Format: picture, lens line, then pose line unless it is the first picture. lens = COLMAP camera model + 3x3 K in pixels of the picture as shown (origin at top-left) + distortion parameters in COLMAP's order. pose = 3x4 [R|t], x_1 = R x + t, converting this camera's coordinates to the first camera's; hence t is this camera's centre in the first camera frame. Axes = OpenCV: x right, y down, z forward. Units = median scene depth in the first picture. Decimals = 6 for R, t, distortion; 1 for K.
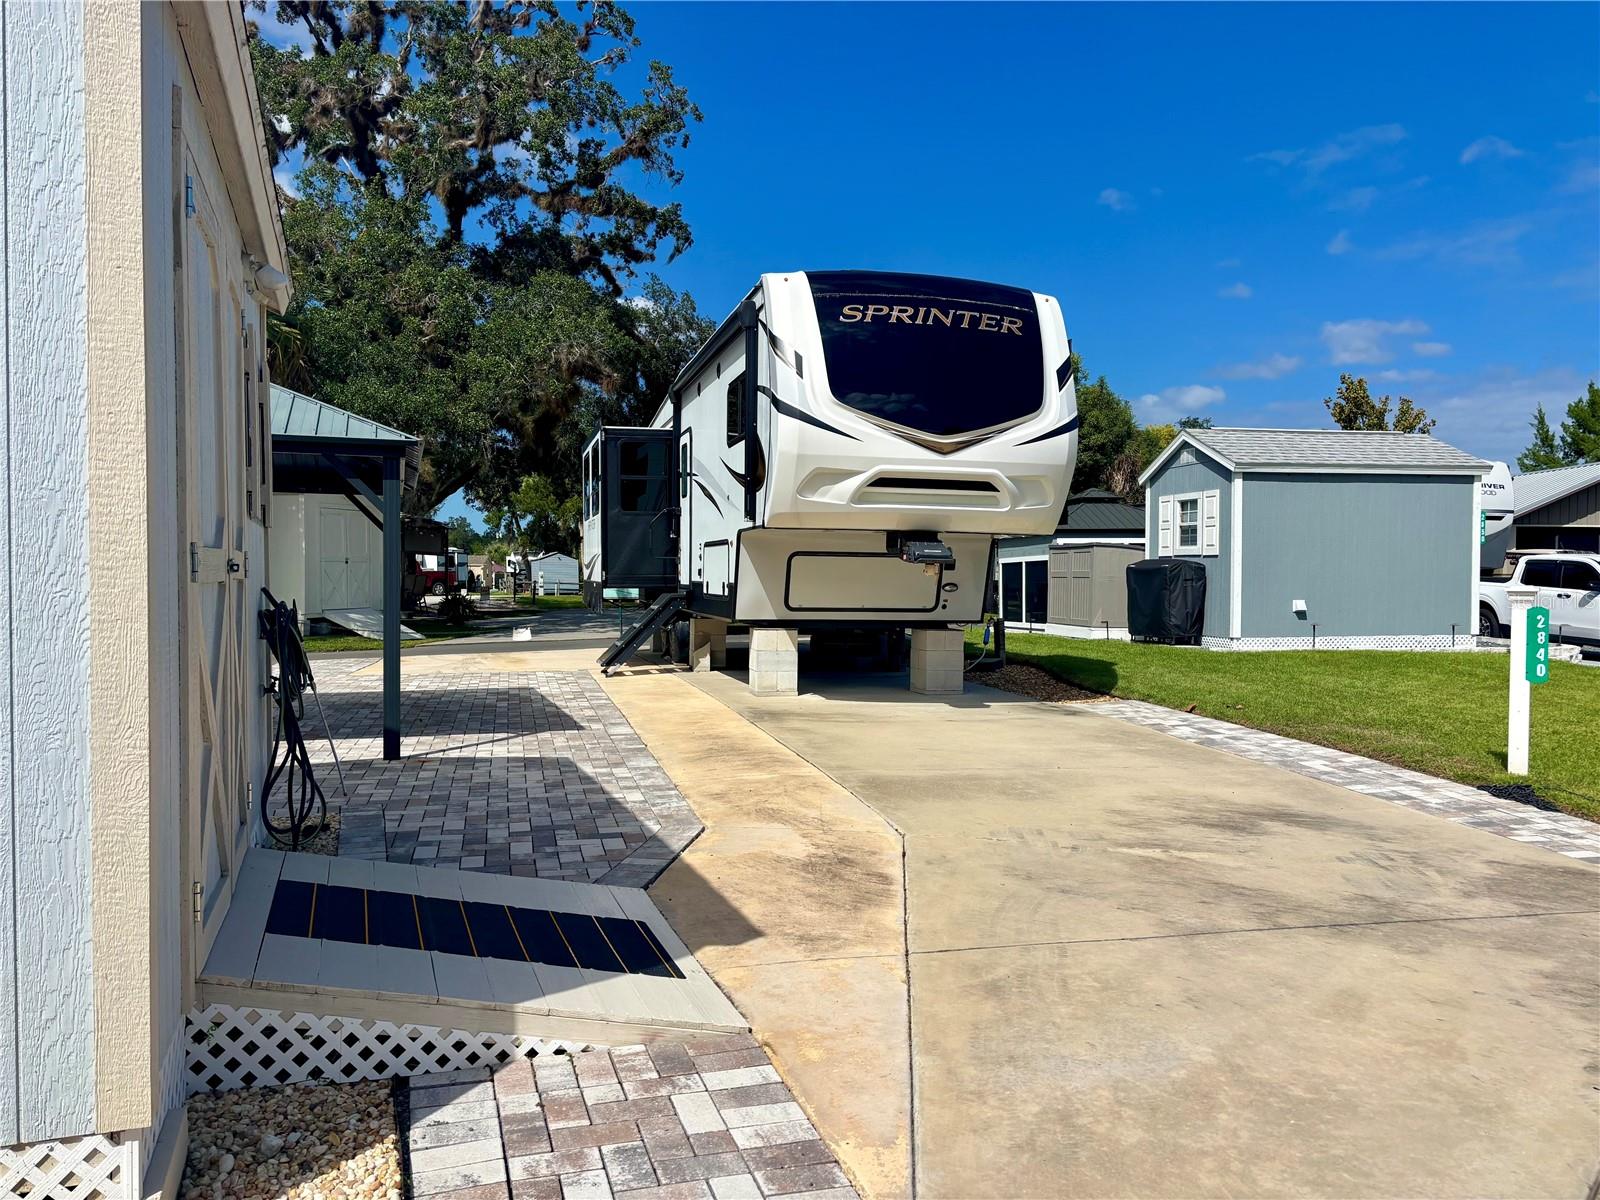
lens RADIAL K [[1216.7, 0, 792.8], [0, 1216.7, 612.8], [0, 0, 1]] dist [0.036509, -0.006054]
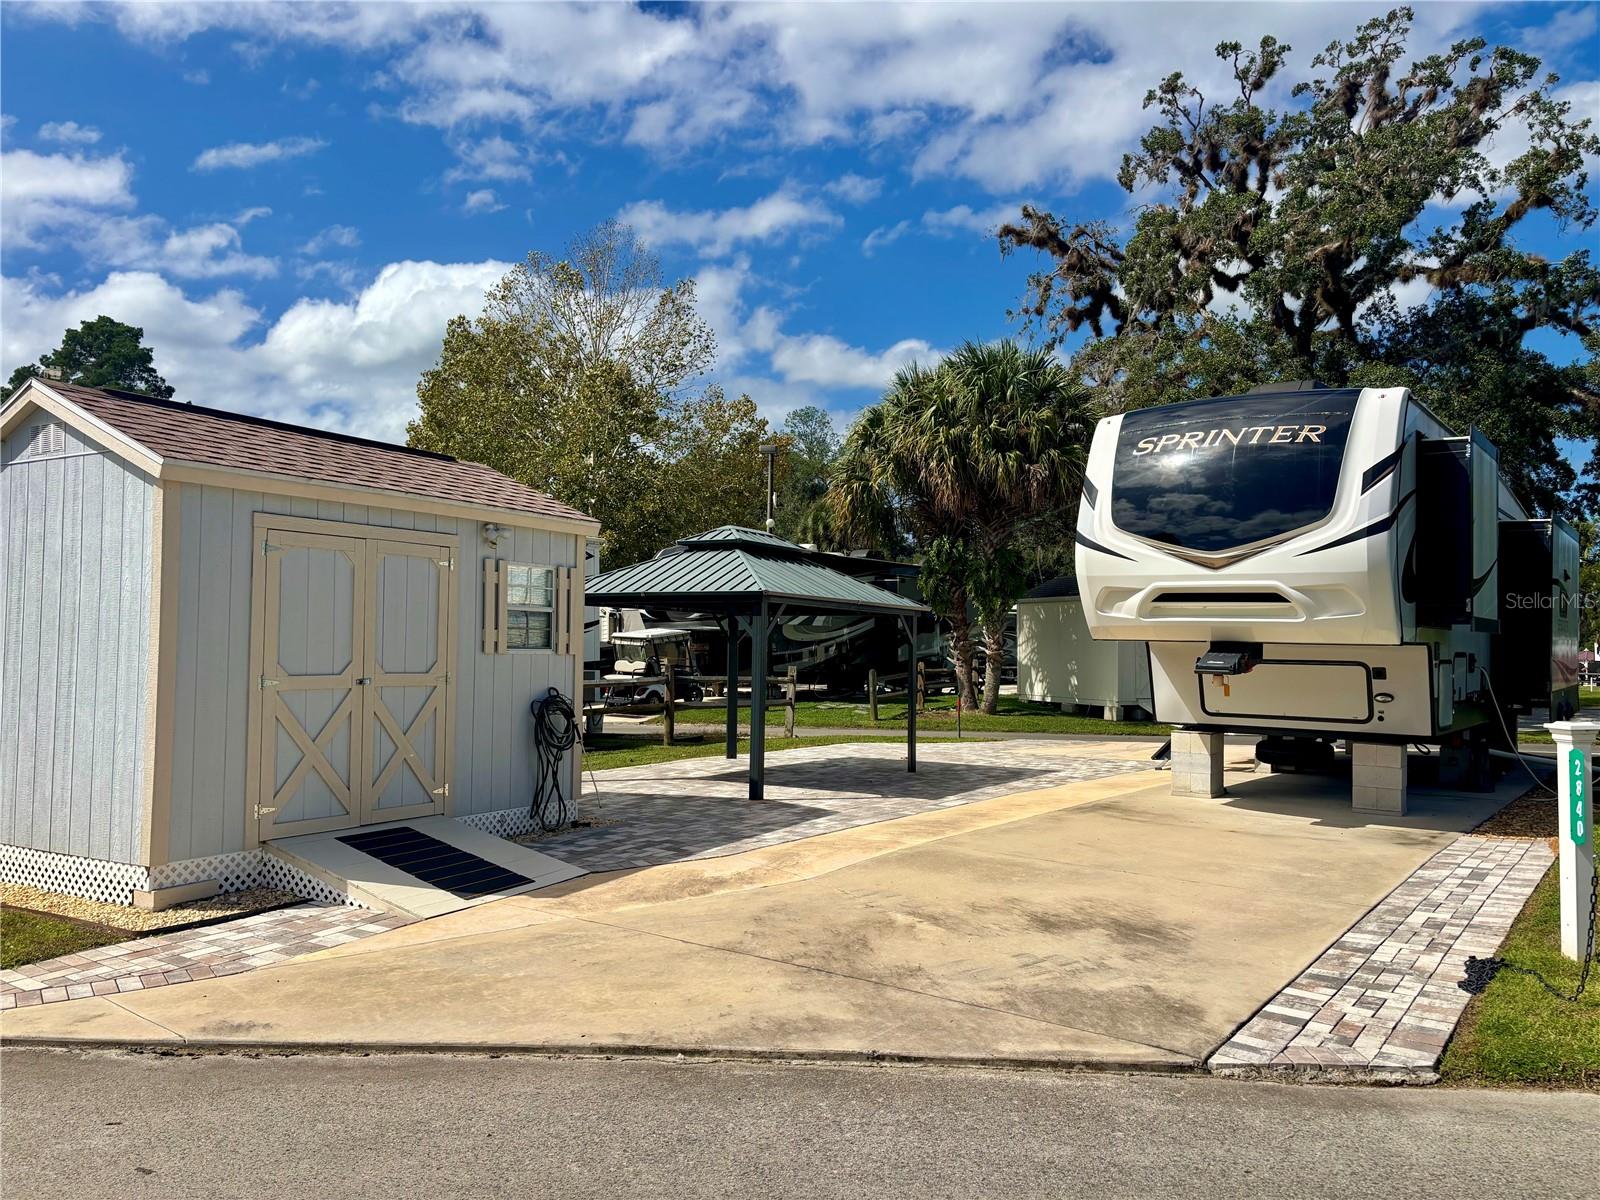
lens RADIAL K [[1216.7, 0, 787.4], [0, 1216.7, 592.8], [0, 0, 1]] dist [0.036509, -0.006054]
pose [[0.622262, -0.032925, -0.782116, 1.444695], [-0.032959, 0.997127, -0.068200, -0.054873], [0.782115, 0.068216, 0.619389, 0.143570]]
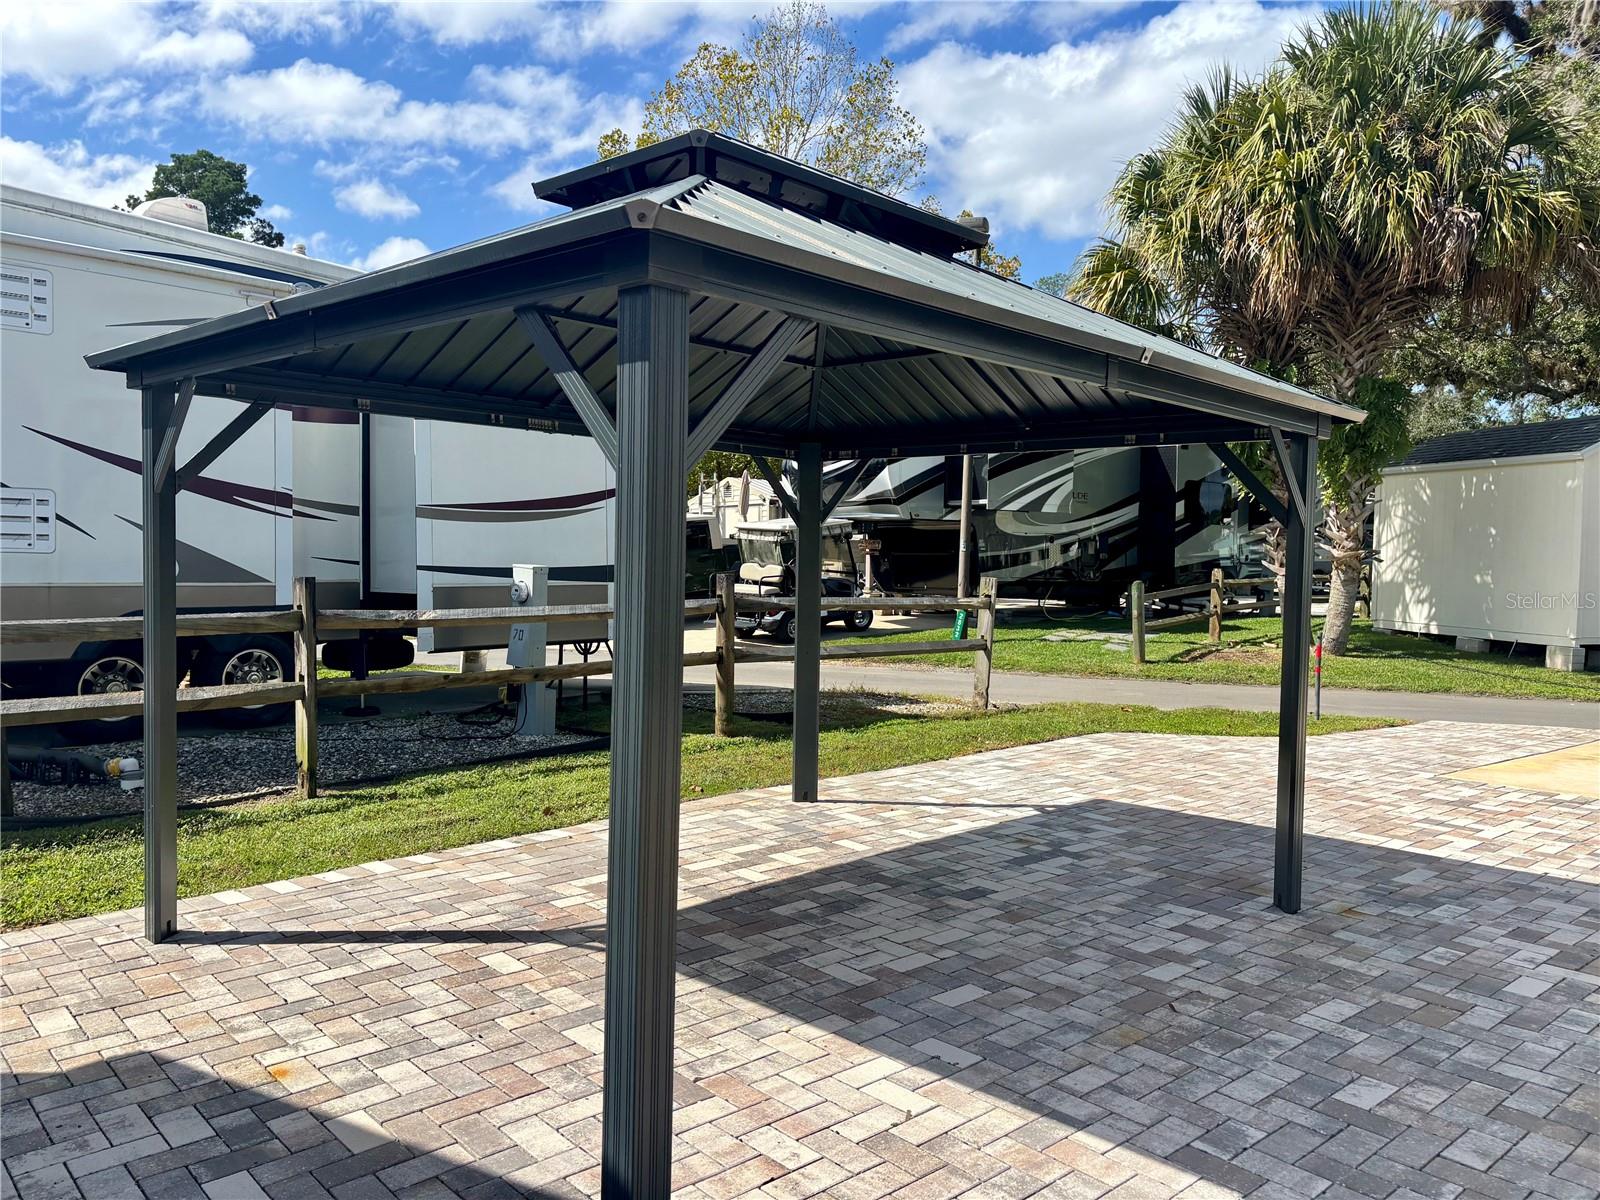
lens RADIAL K [[1216.7, 0, 798.7], [0, 1216.7, 606.0], [0, 0, 1]] dist [0.036509, -0.006054]
pose [[0.461806, 0.045892, -0.885793, -0.081752], [-0.040858, 0.998701, 0.030441, -0.091573], [0.886039, 0.022134, 0.463081, 1.494744]]
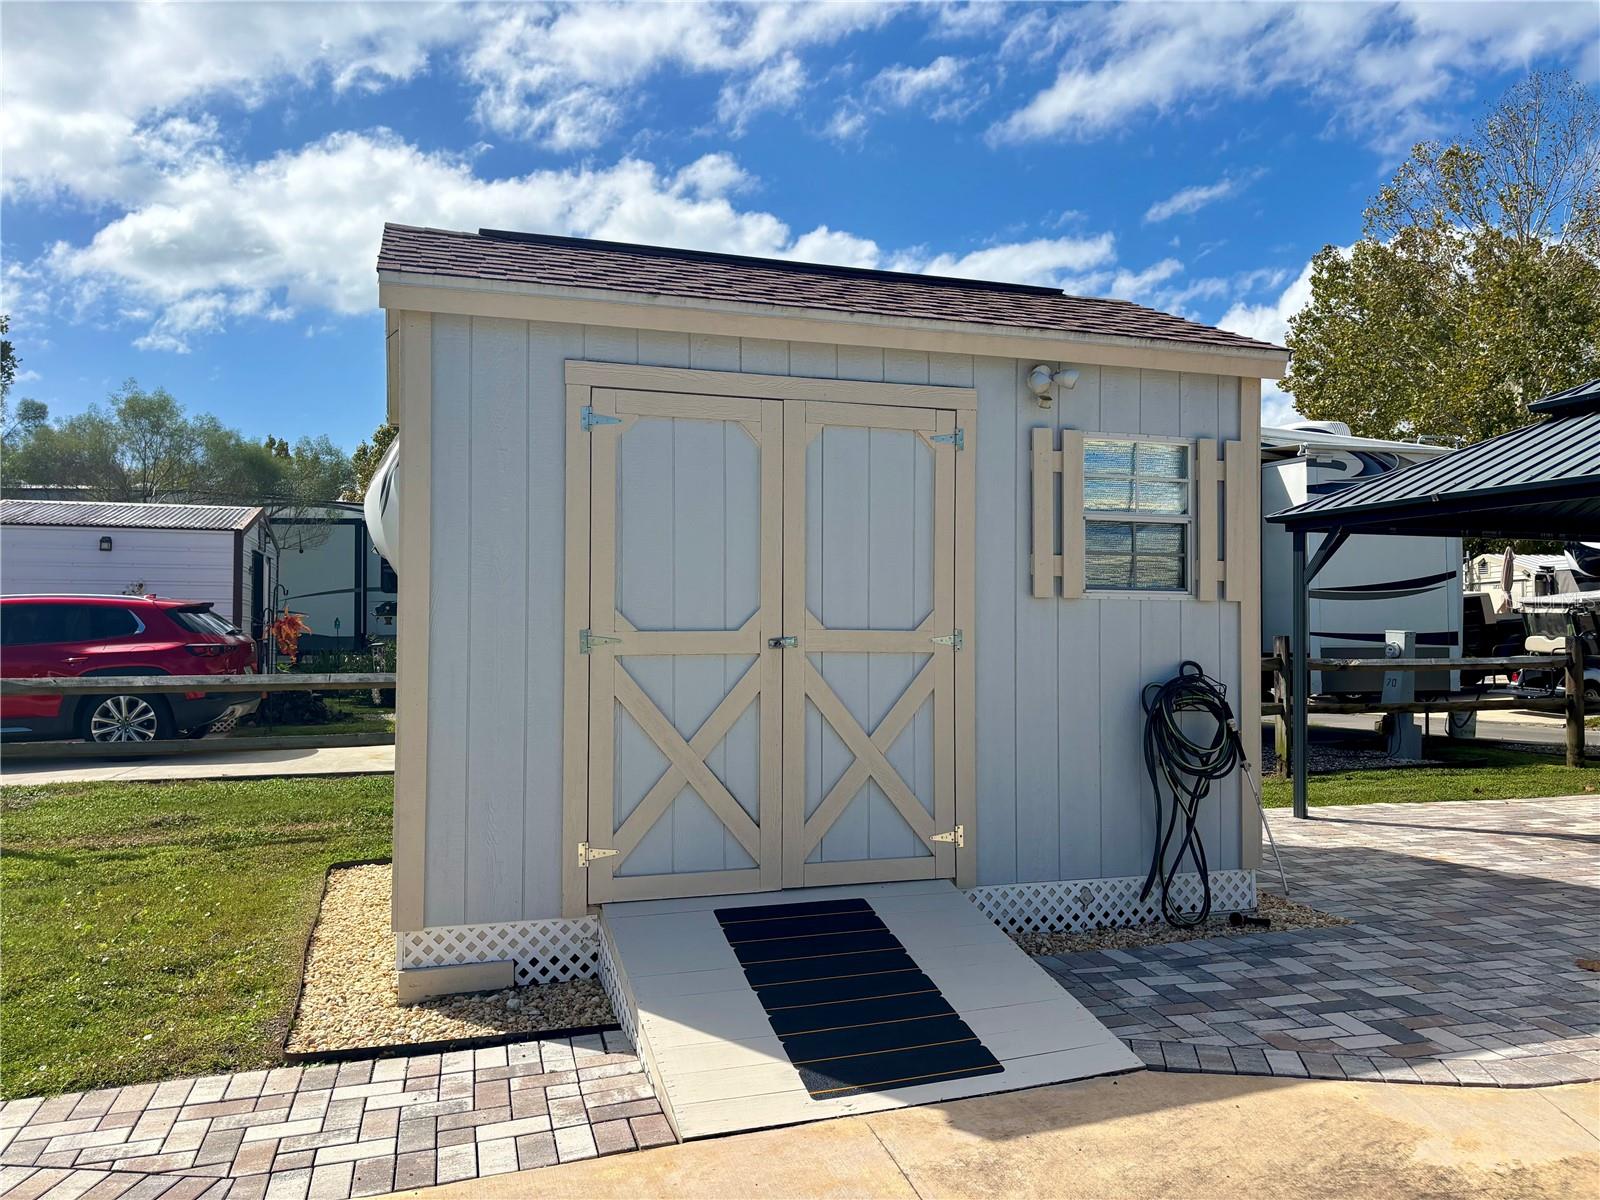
lens RADIAL K [[1216.7, 0, 803.6], [0, 1216.7, 604.8], [0, 0, 1]] dist [0.036509, -0.006054]
pose [[-0.043176, -0.020600, -0.998855, 0.683613], [-0.035274, 0.999195, -0.019082, -0.040189], [0.998445, 0.034410, -0.043868, 0.845066]]
